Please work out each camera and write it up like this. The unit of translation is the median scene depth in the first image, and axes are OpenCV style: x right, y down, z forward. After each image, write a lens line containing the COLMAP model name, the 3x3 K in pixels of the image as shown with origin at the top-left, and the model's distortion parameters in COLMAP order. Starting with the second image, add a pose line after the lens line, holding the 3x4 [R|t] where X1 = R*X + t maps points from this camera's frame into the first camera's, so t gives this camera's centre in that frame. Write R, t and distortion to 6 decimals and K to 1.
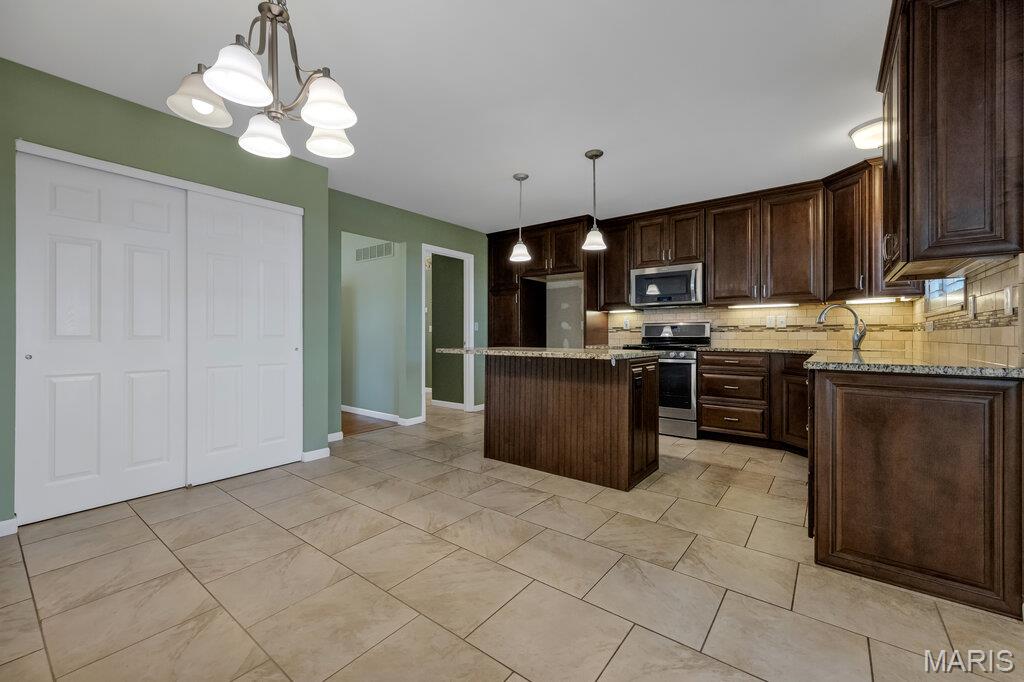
lens RADIAL K [[413.8, 0, 506.5], [0, 413.8, 338.4], [0, 0, 1]] dist [0.008128, -0.000569]
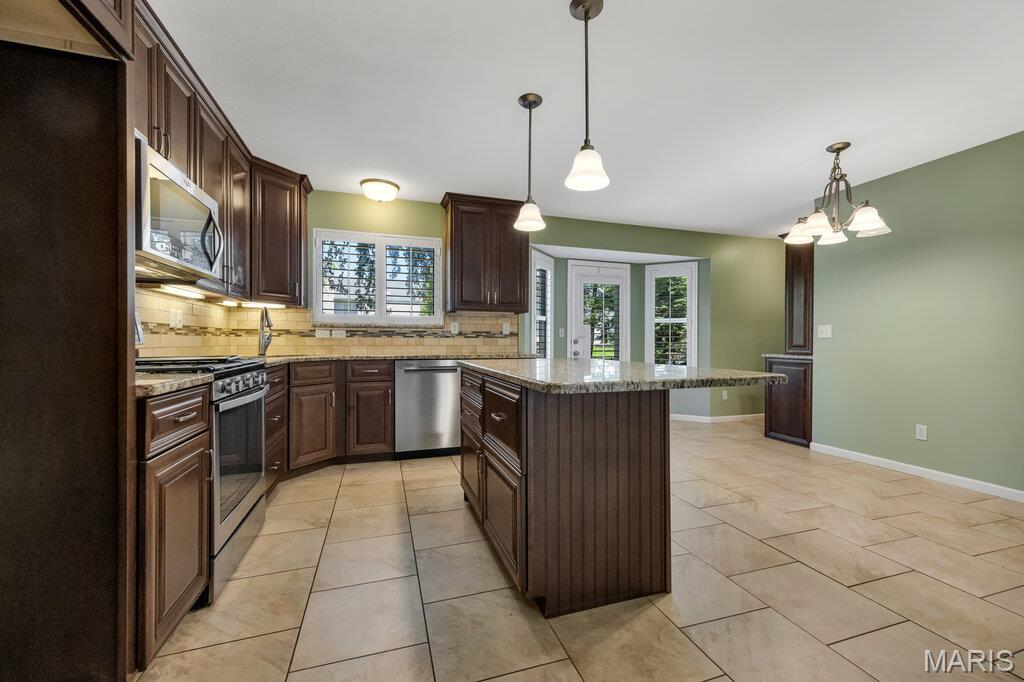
lens RADIAL K [[413.8, 0, 515.1], [0, 413.8, 344.0], [0, 0, 1]] dist [0.008128, -0.000569]
pose [[-0.830318, -0.008999, 0.557217, -0.171073], [-0.001400, 0.999900, 0.014062, -0.014015], [-0.557288, 0.010895, -0.830248, 1.487573]]
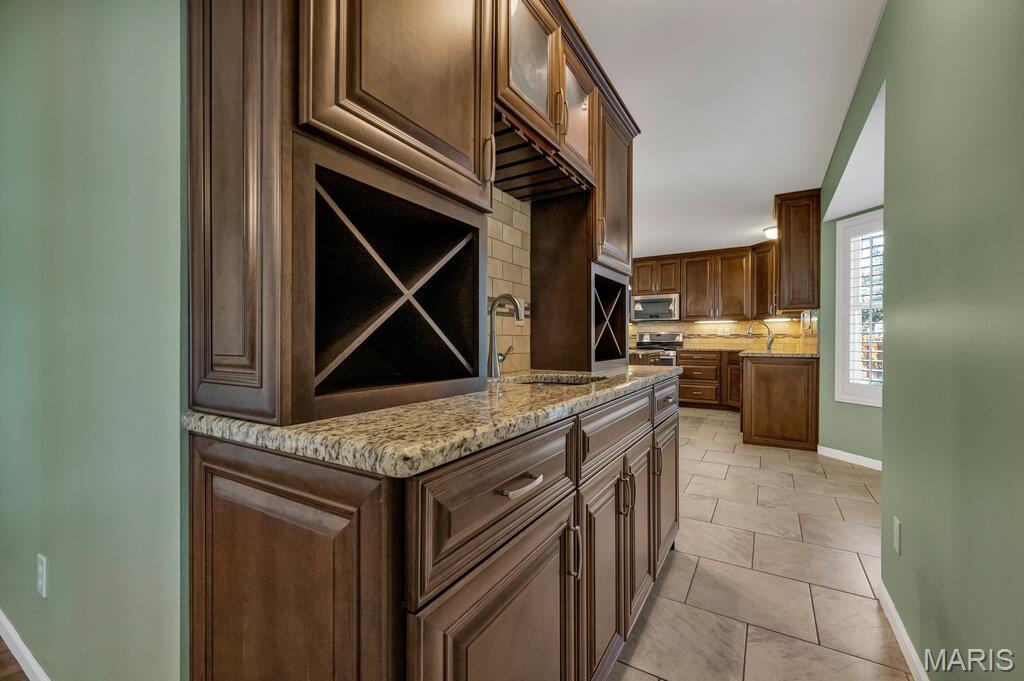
lens RADIAL K [[413.8, 0, 508.0], [0, 413.8, 347.3], [0, 0, 1]] dist [0.008128, -0.000569]
pose [[0.994345, -0.002408, 0.106167, -0.390560], [0.001431, 0.999956, 0.009276, 0.002388], [-0.106185, -0.009071, 0.994305, -0.562367]]
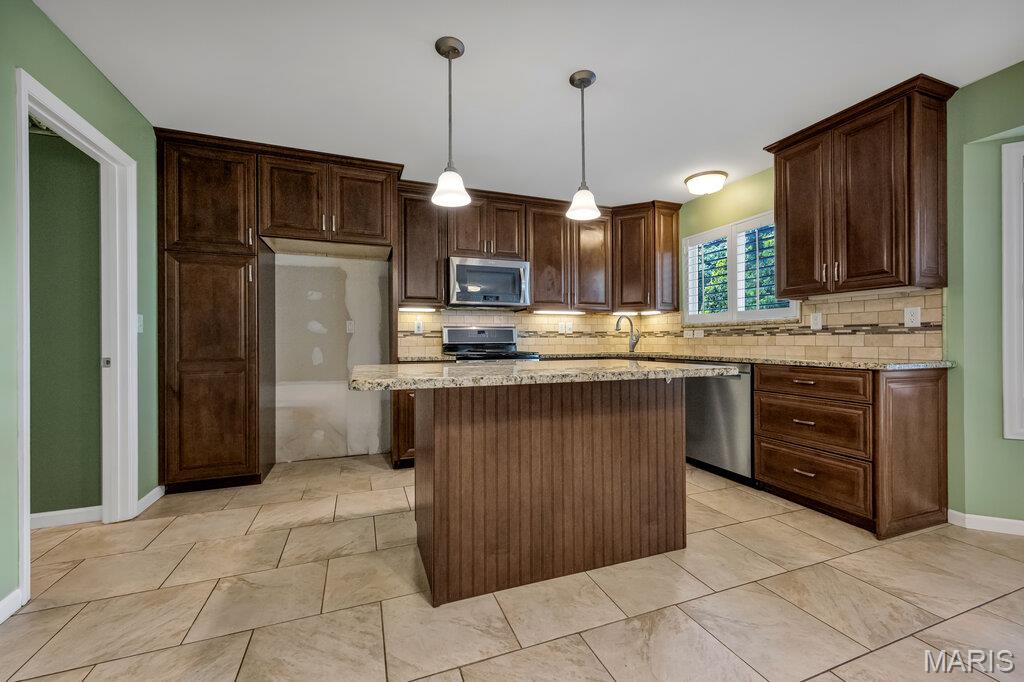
lens RADIAL K [[413.8, 0, 517.0], [0, 413.8, 338.2], [0, 0, 1]] dist [0.008128, -0.000569]
pose [[0.514291, 0.002957, 0.857611, -0.398373], [0.009853, 0.999908, -0.009356, -0.006627], [-0.857559, 0.013262, 0.514215, 0.669346]]
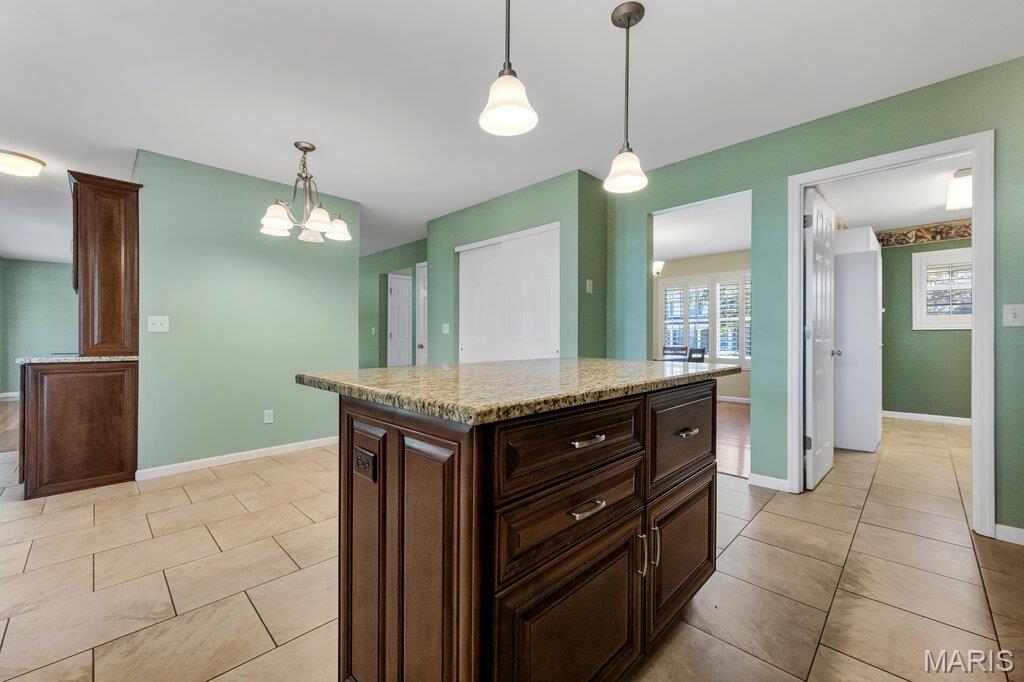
lens RADIAL K [[413.8, 0, 514.0], [0, 413.8, 337.2], [0, 0, 1]] dist [0.008128, -0.000569]
pose [[-0.113309, -0.001641, -0.993558, 0.554309], [-0.005719, 0.999983, -0.001000, -0.008178], [0.993543, 0.005569, -0.113316, 0.952464]]
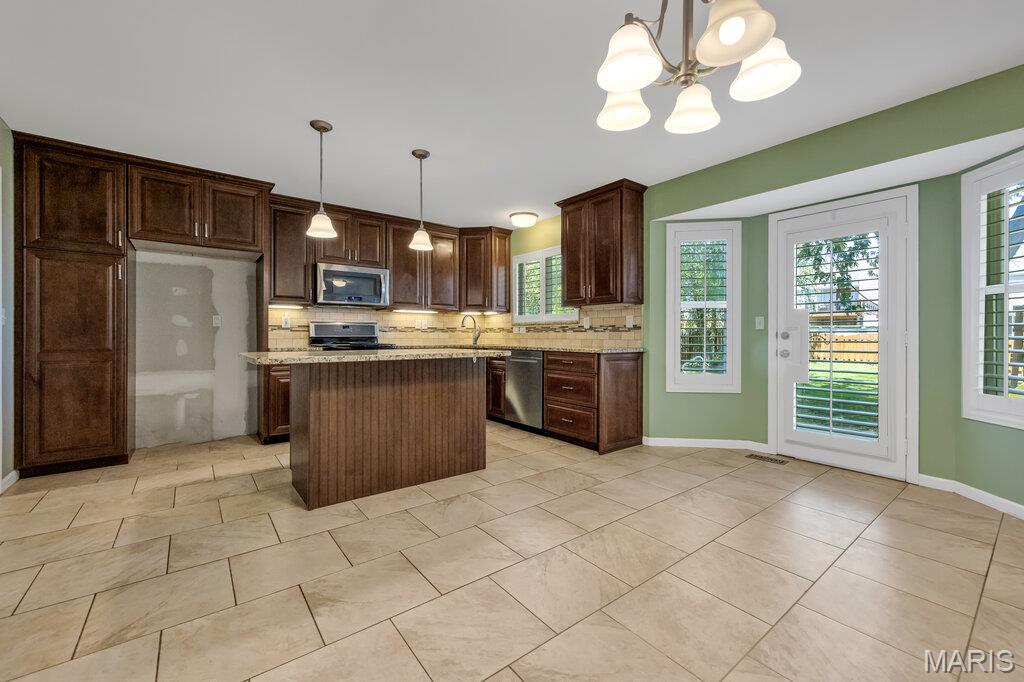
lens RADIAL K [[413.8, 0, 513.0], [0, 413.8, 335.3], [0, 0, 1]] dist [0.008128, -0.000569]
pose [[0.245019, -0.000111, 0.969518, -0.636239], [0.004593, 0.999989, -0.001046, -0.004707], [-0.969507, 0.004709, 0.245017, 0.488815]]
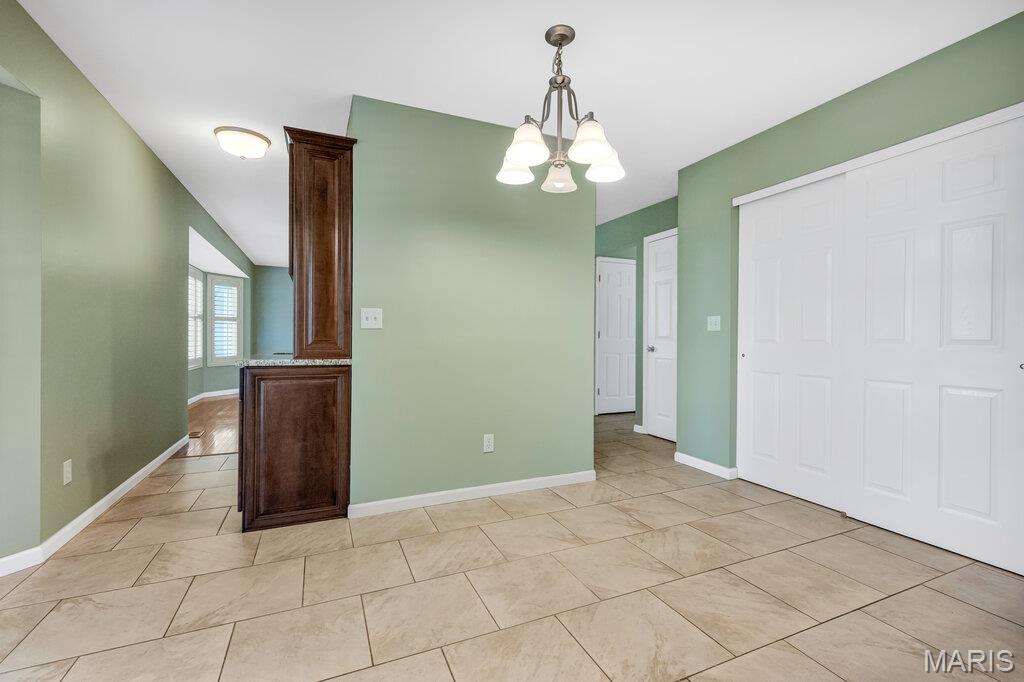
lens RADIAL K [[443.1, 0, 512.9], [0, 443.1, 335.6], [0, 0, 1]] dist [0.006347, -0.000496]
pose [[-0.471150, -0.007048, -0.882025, 0.296787], [-0.008908, 0.999955, -0.003232, -0.003668], [0.882008, 0.006335, -0.471191, 0.651899]]
